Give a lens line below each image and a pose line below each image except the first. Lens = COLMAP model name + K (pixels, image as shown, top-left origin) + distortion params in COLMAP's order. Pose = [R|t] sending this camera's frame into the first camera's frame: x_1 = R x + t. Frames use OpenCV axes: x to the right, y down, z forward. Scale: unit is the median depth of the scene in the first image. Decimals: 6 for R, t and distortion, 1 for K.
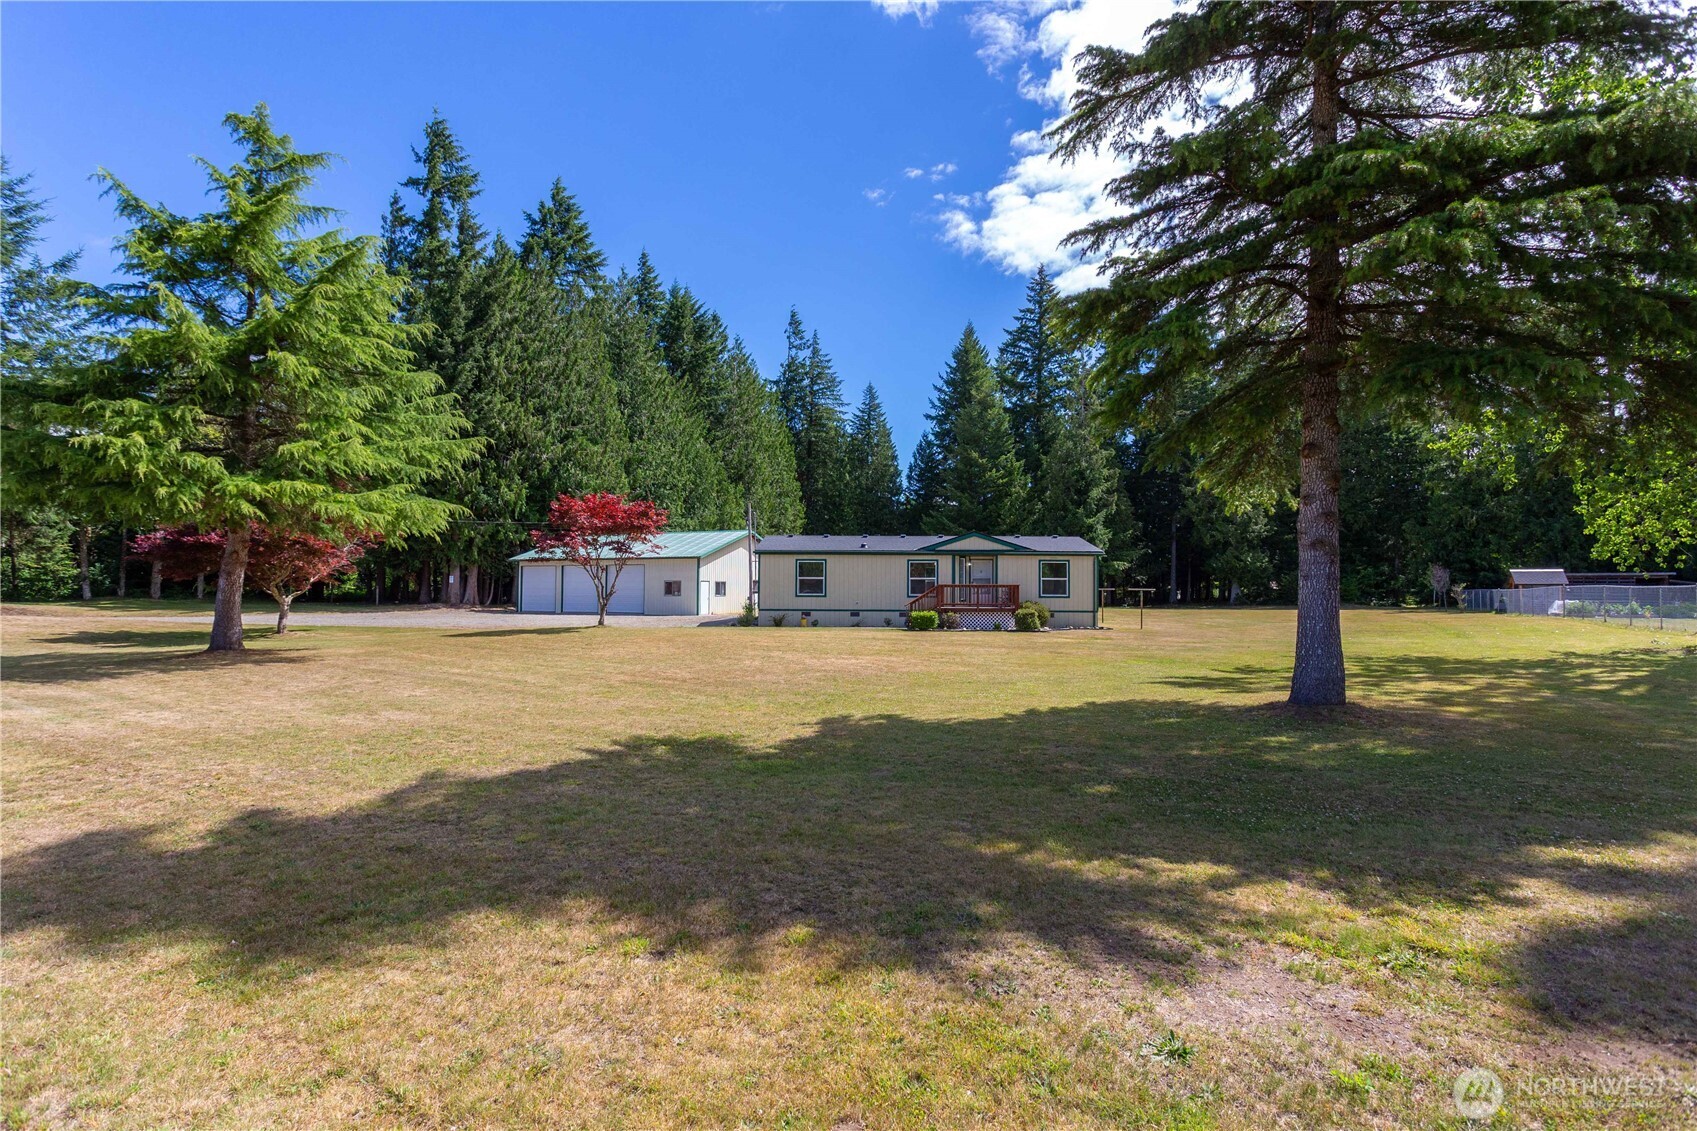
lens RADIAL K [[836.2, 0, 846.4], [0, 836.2, 523.2], [0, 0, 1]] dist [0.001954, 0.000607]
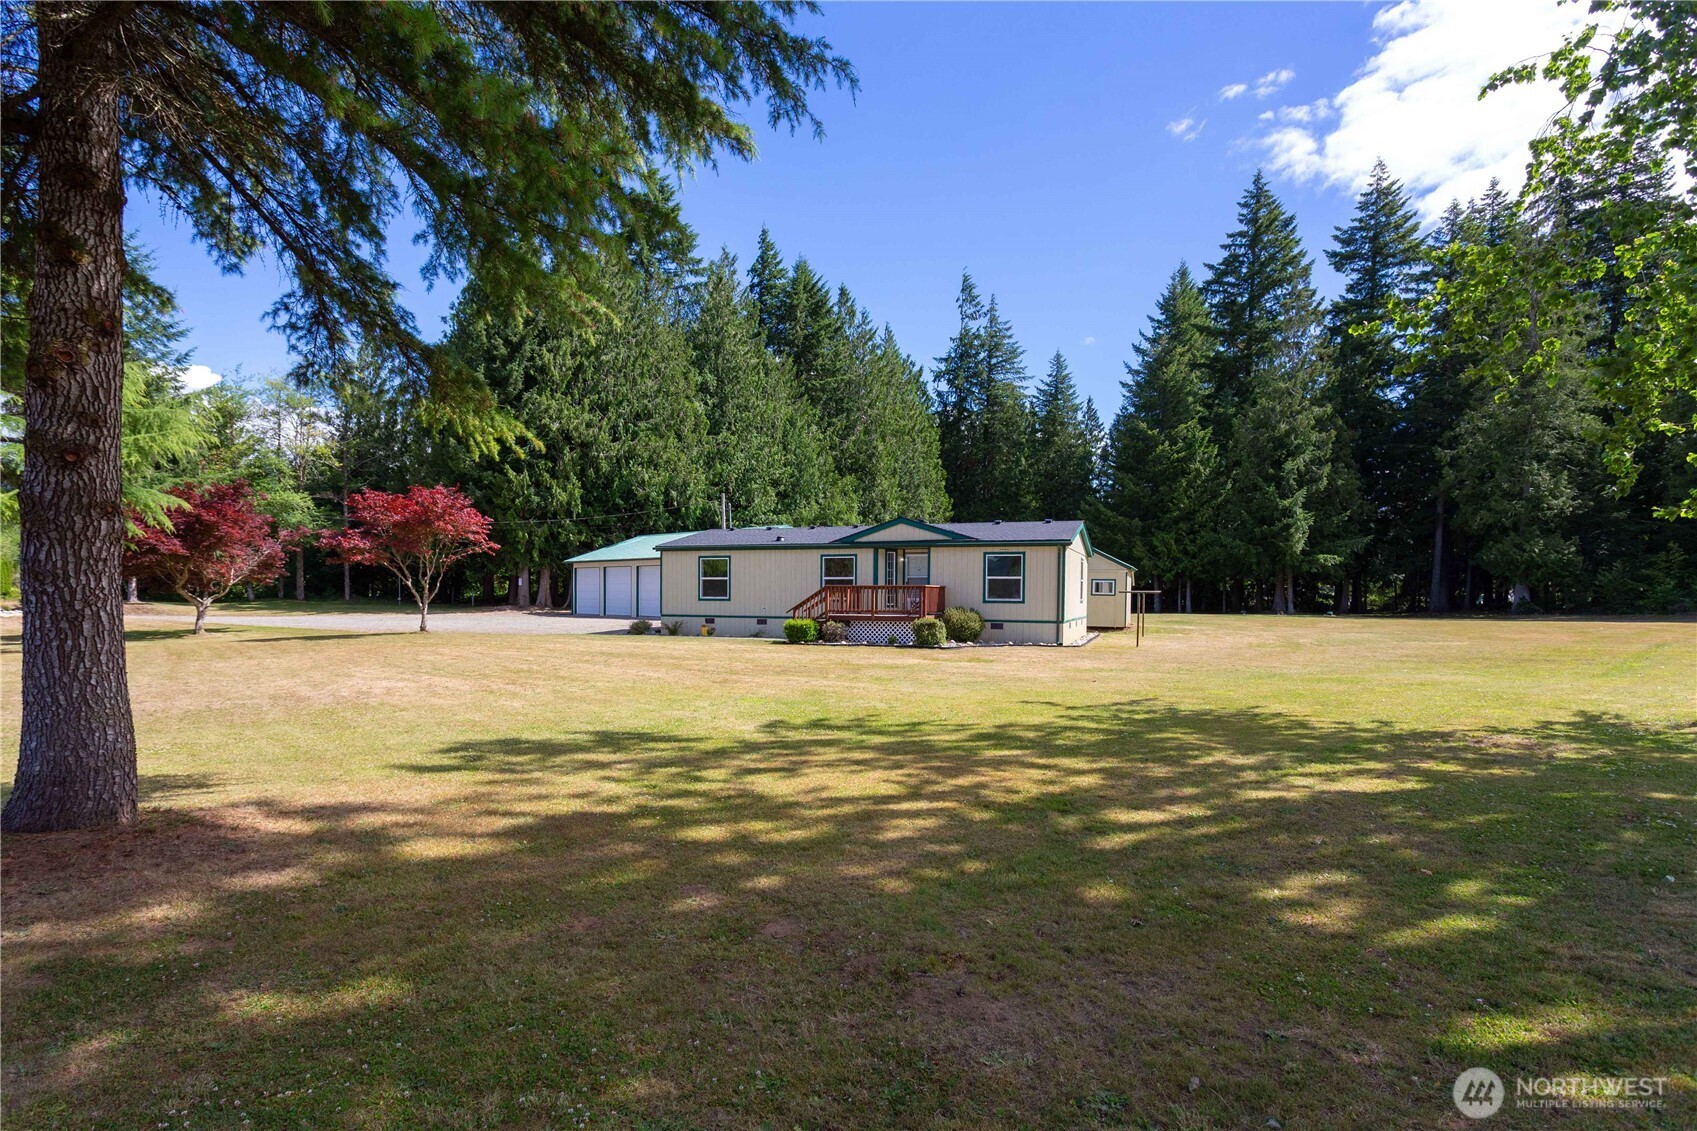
lens RADIAL K [[878.6, 0, 843.9], [0, 878.6, 581.5], [0, 0, 1]] dist [0.020855, 0.001794]
pose [[0.939189, -0.004630, -0.343368, 0.184610], [0.027610, 0.997690, 0.062067, 0.008064], [0.342288, -0.067773, 0.937148, 0.098992]]
